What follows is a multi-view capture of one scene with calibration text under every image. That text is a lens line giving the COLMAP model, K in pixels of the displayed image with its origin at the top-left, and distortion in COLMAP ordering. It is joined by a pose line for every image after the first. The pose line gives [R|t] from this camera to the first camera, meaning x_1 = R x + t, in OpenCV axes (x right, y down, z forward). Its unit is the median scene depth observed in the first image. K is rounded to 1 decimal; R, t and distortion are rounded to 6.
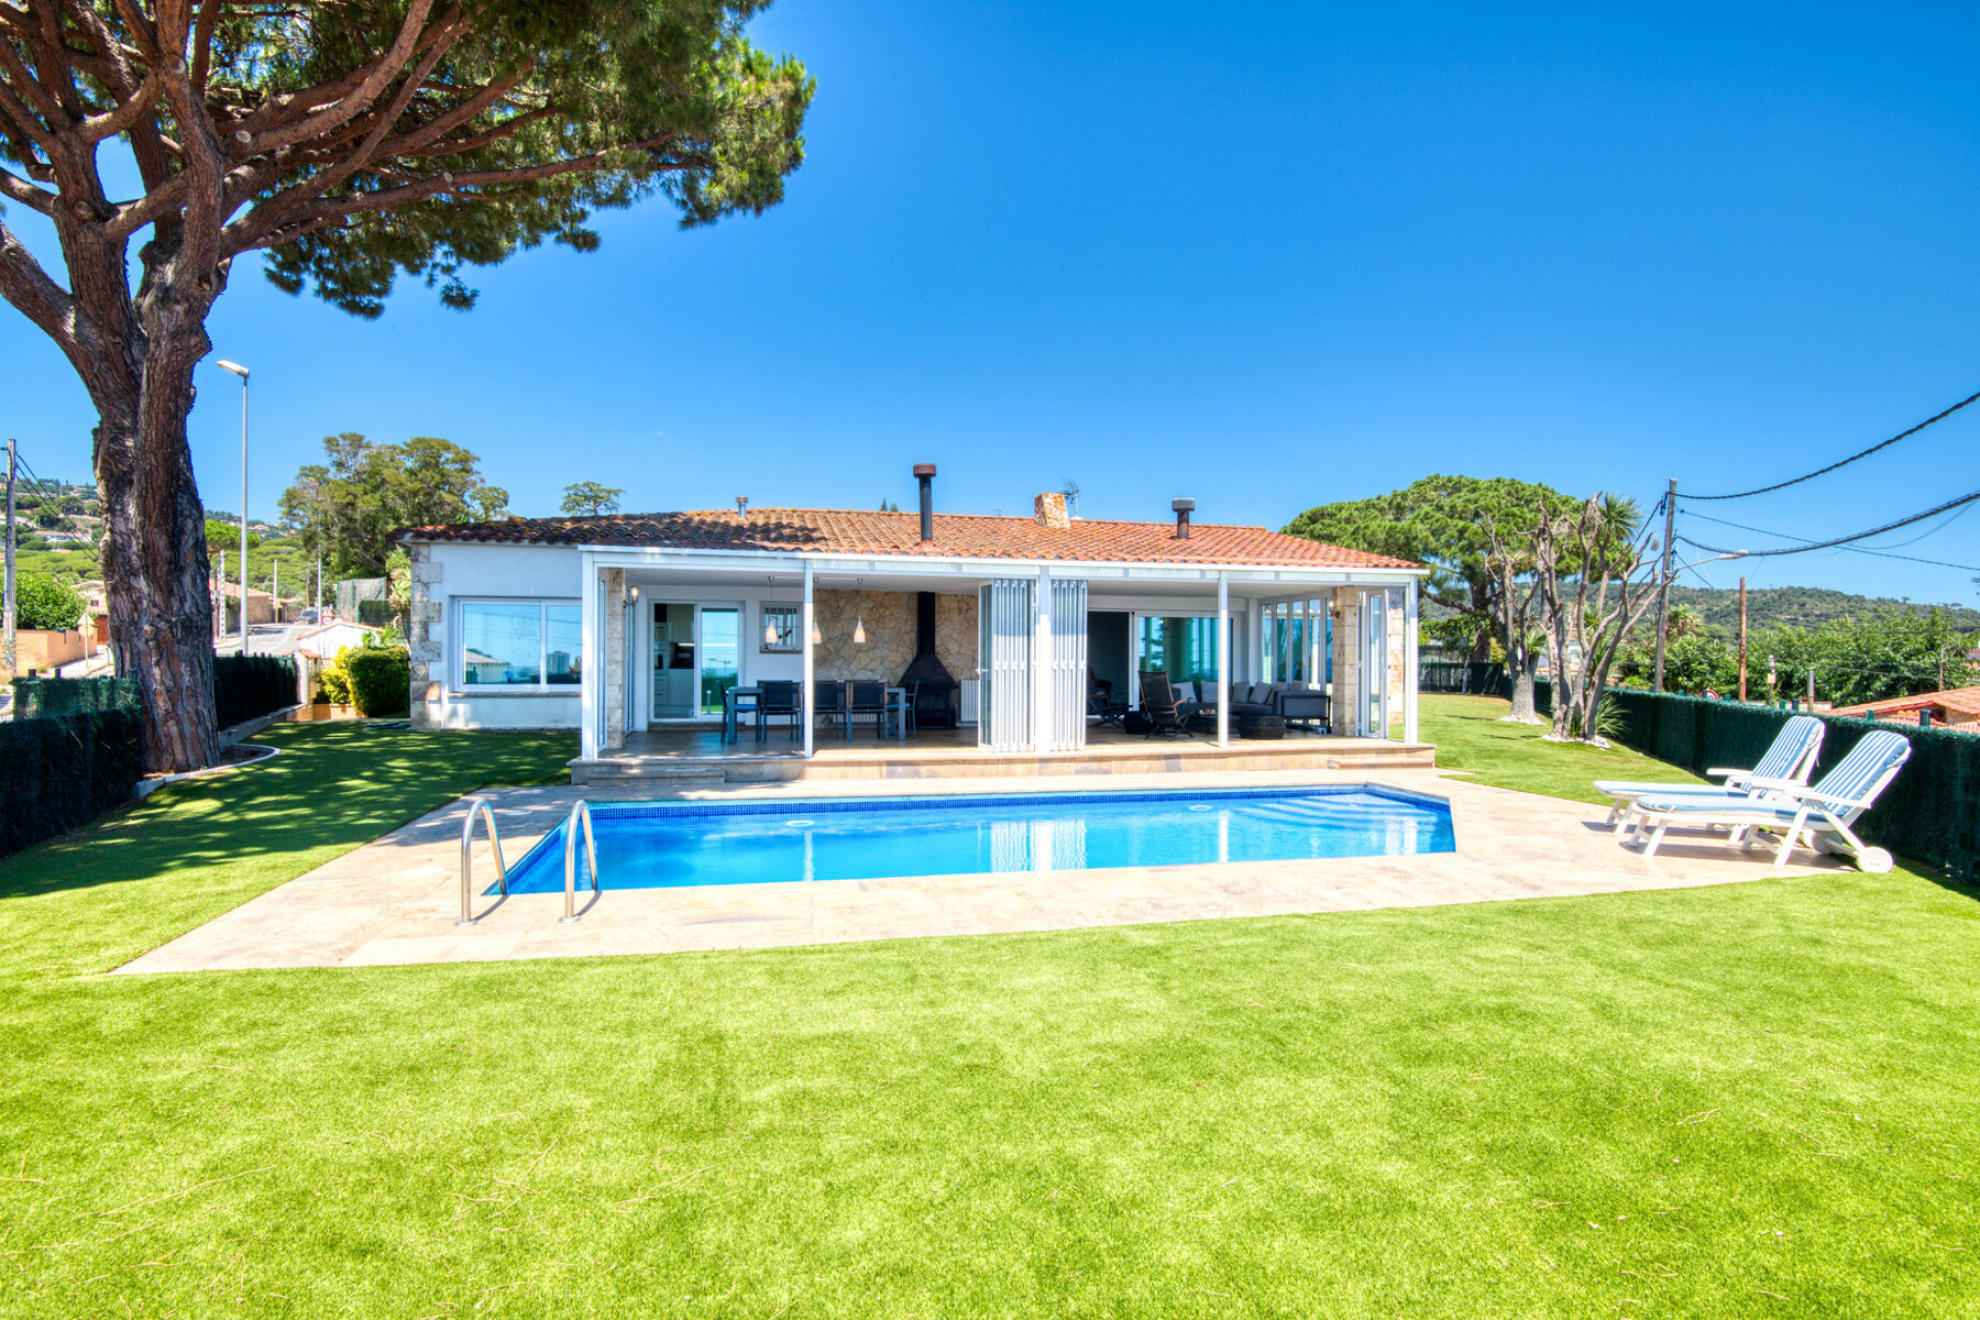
lens RADIAL K [[897.6, 0, 945.5], [0, 897.6, 660.3], [0, 0, 1]] dist [-0.033448, -0.000239]
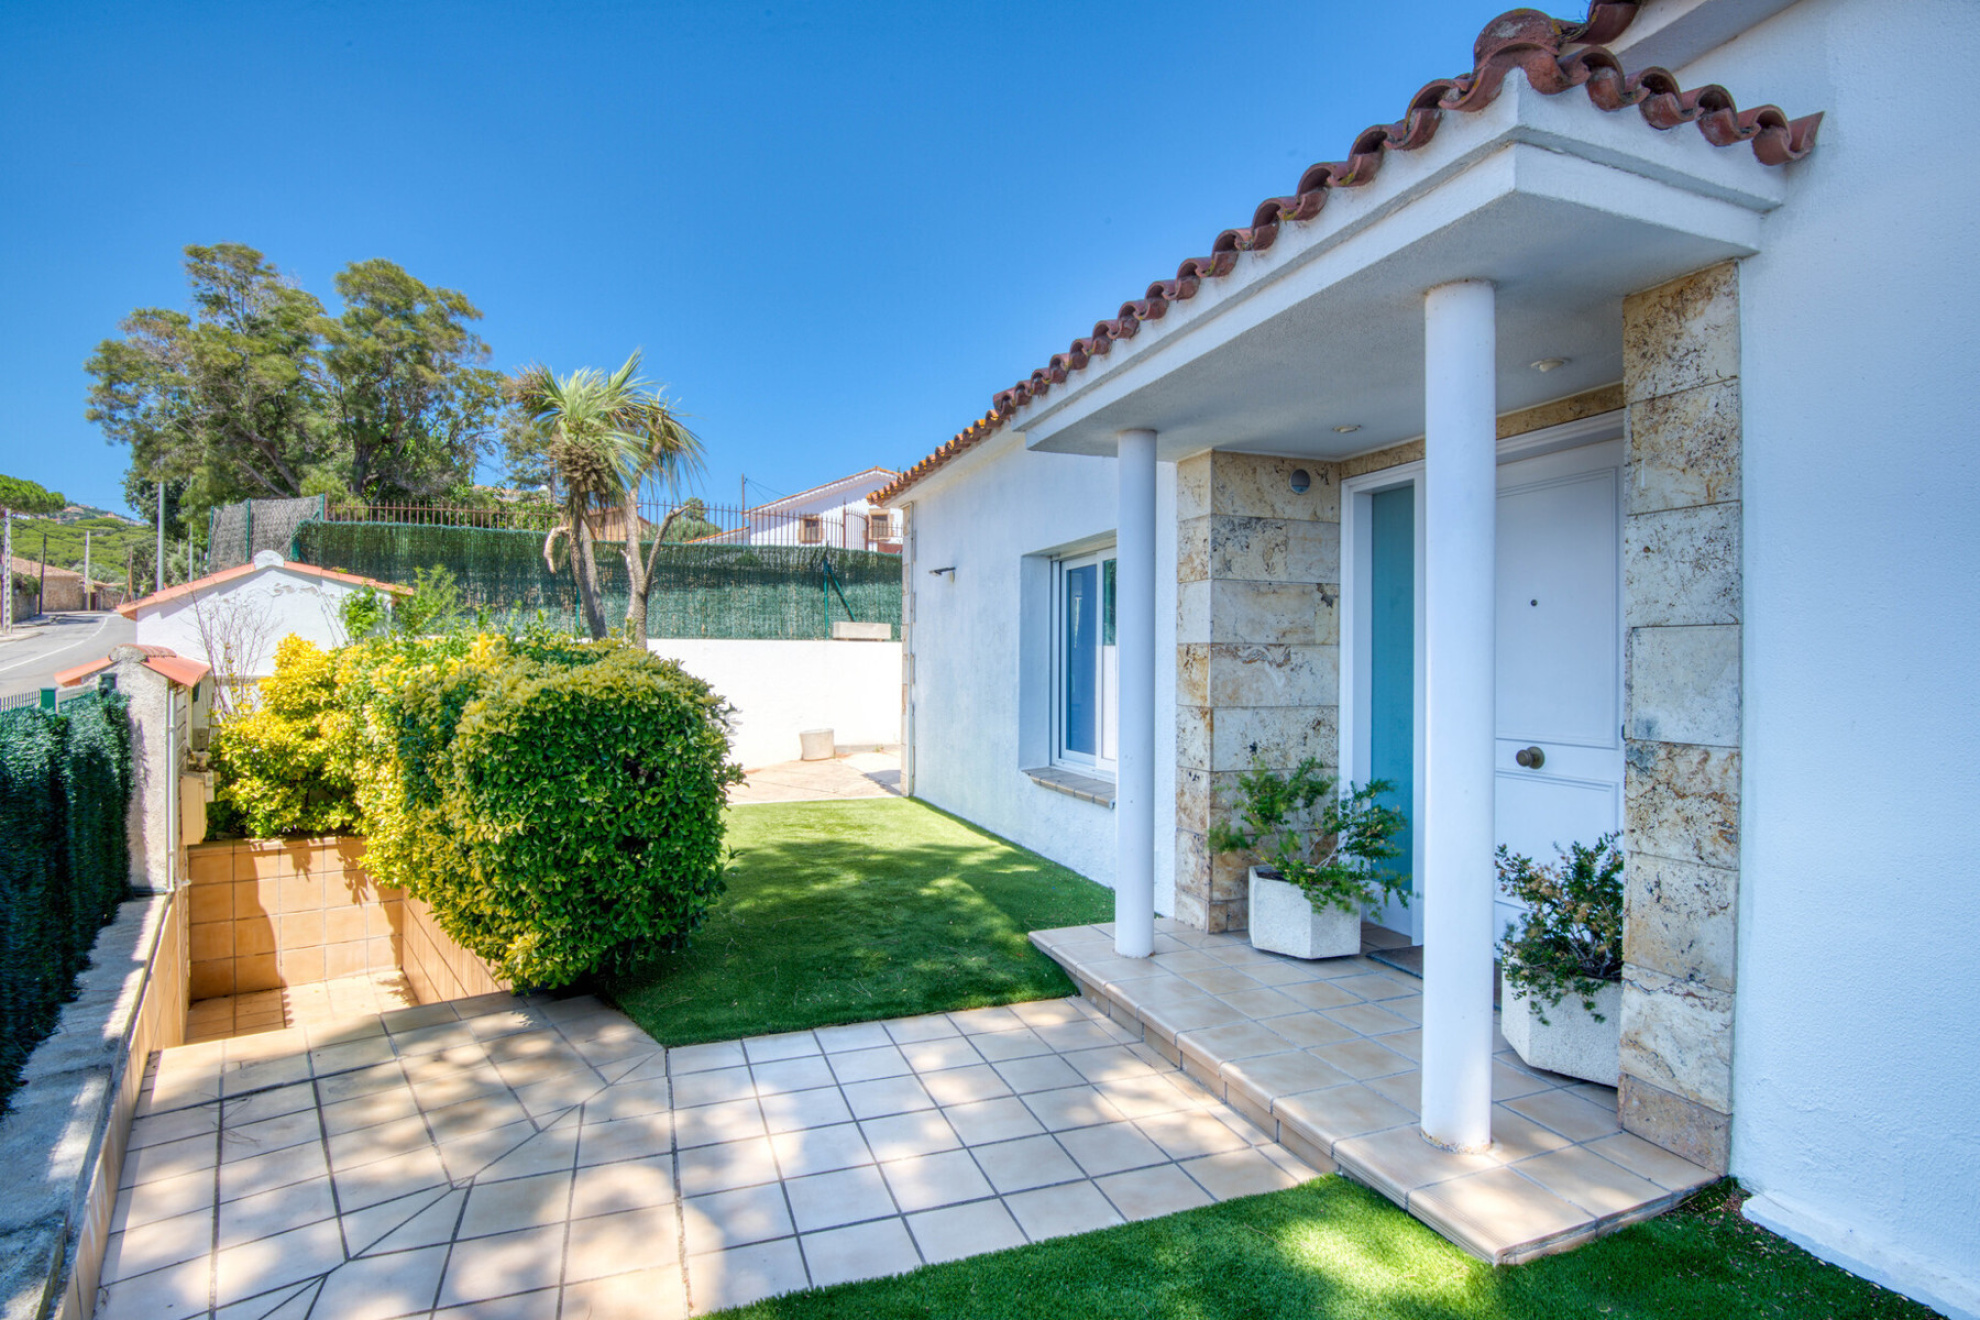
lens RADIAL K [[897.6, 0, 945.5], [0, 897.6, 660.3], [0, 0, 1]] dist [-0.033448, -0.000239]
pose [[0.991766, 0.012281, 0.127477, -0.306881], [-0.011588, 0.999914, -0.006183, -0.005848], [-0.127542, 0.004655, 0.991822, 0.414566]]
